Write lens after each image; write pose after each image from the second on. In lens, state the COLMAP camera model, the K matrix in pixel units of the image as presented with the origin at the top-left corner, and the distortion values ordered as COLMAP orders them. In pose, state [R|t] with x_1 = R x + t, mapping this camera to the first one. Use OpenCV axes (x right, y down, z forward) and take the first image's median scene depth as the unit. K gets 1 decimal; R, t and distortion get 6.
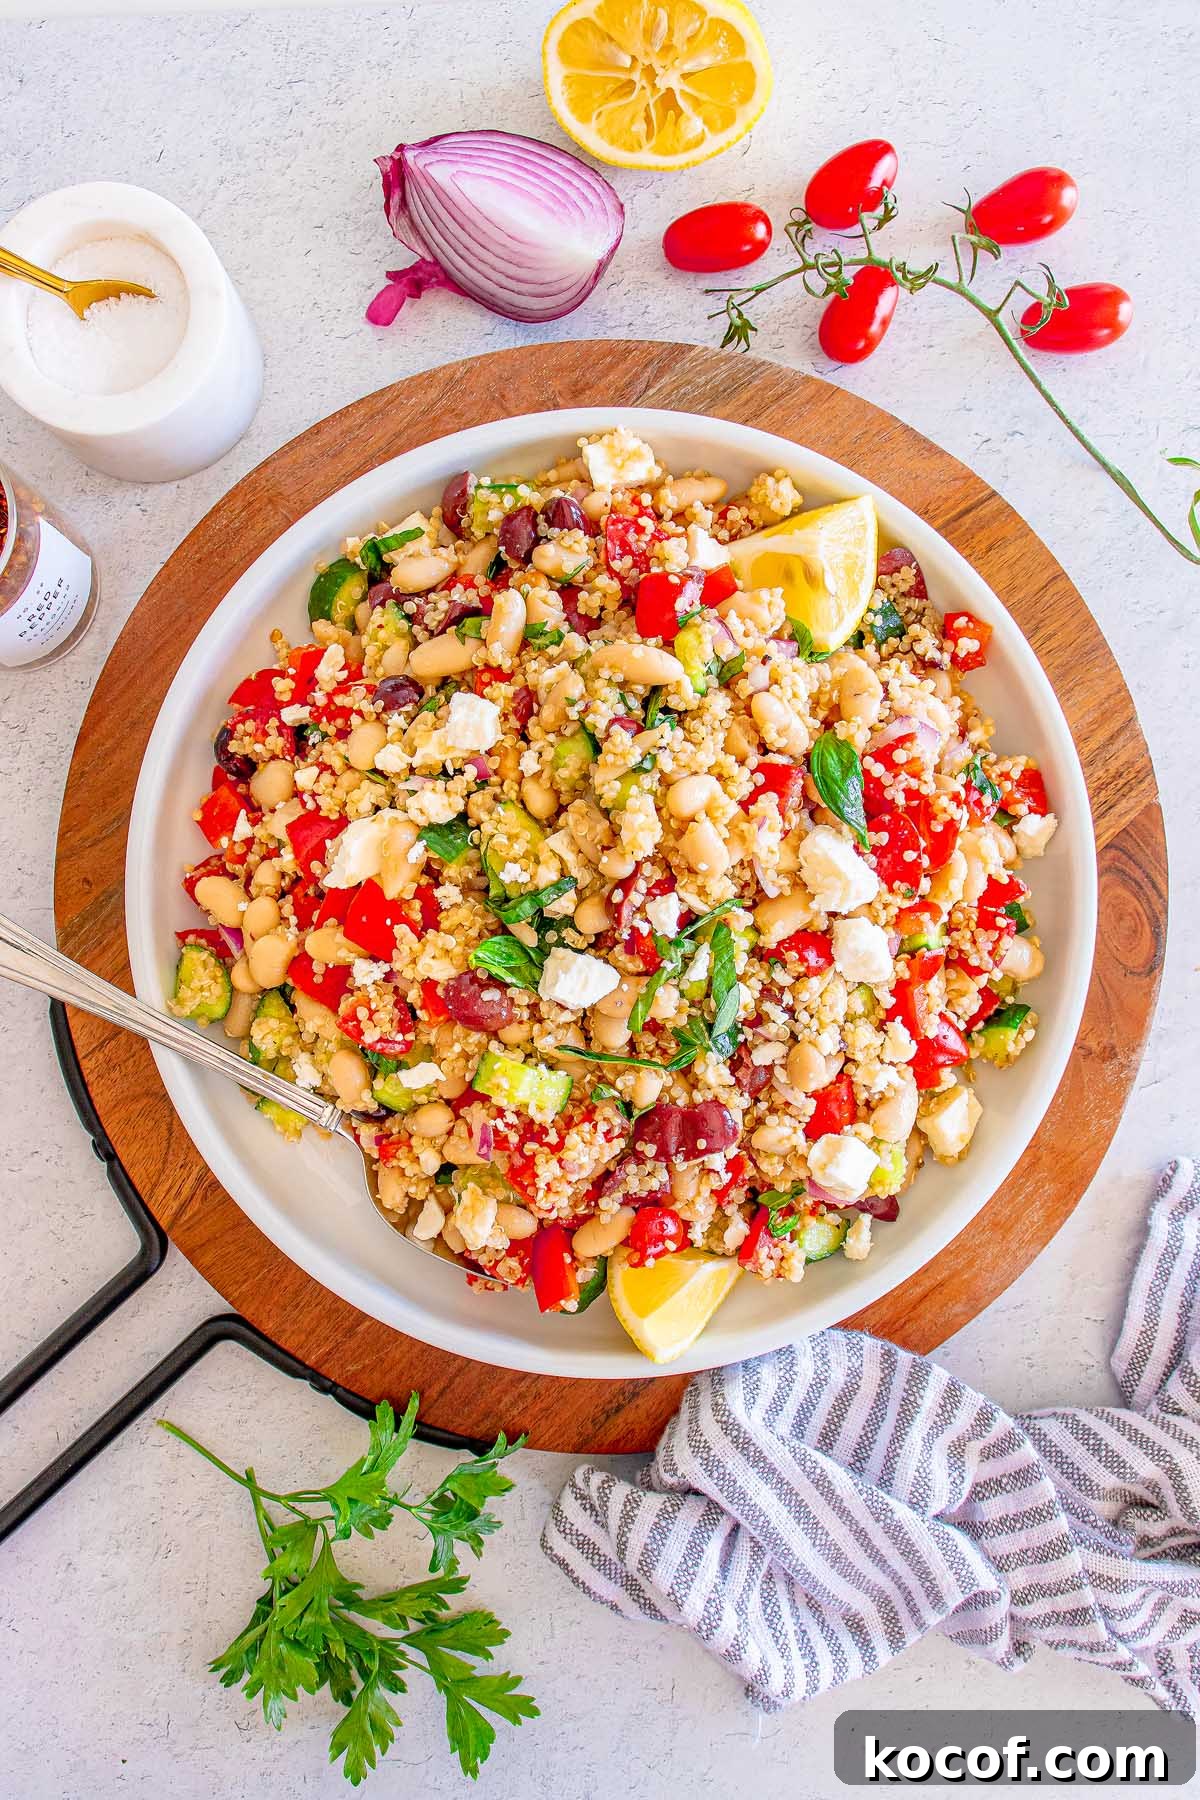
lens RADIAL K [[841.3, 0, 550.6], [0, 841.3, 836.8], [0, 0, 1]] dist [-0.002003, 0.000153]
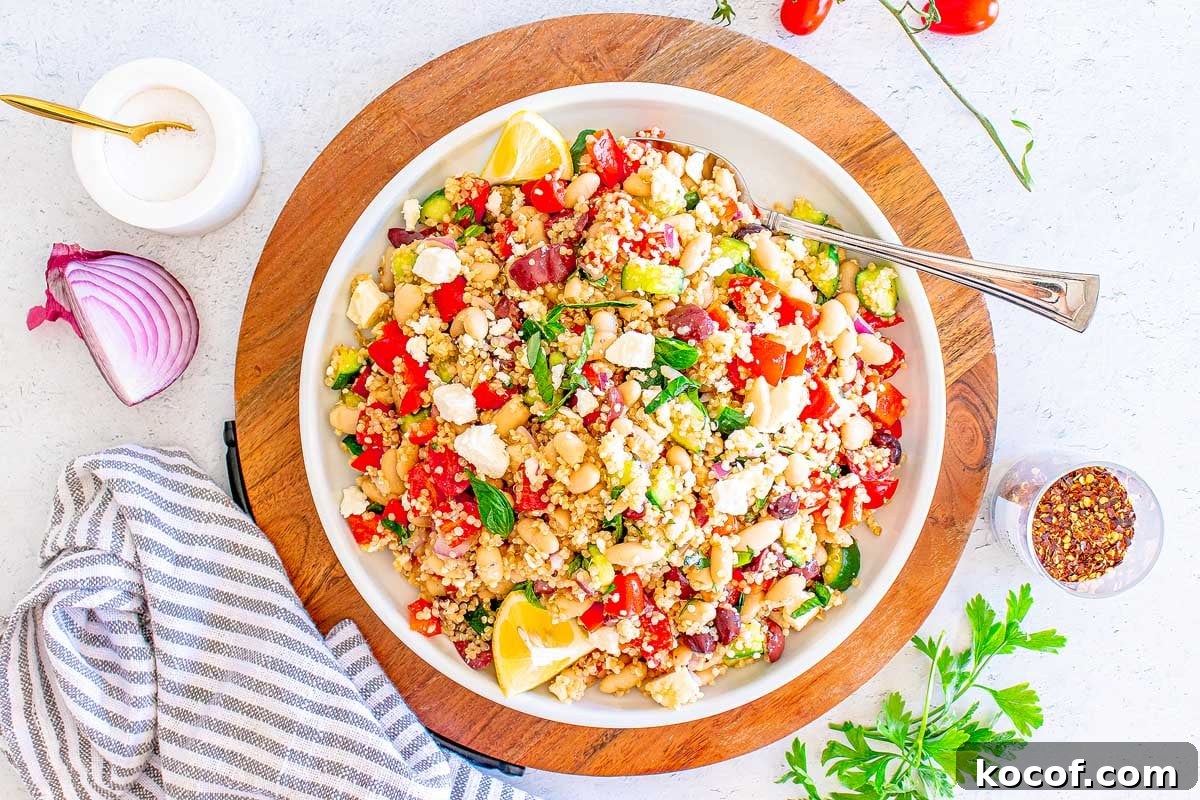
lens RADIAL K [[878.3, 0, 594.8], [0, 878.3, 417.8], [0, 0, 1]] dist [0.004262, 0.002418]
pose [[-0.974139, 0.203834, 0.097493, -0.033703], [-0.200809, -0.978813, 0.040004, -0.005610], [0.103581, 0.019392, 0.994432, -0.611165]]
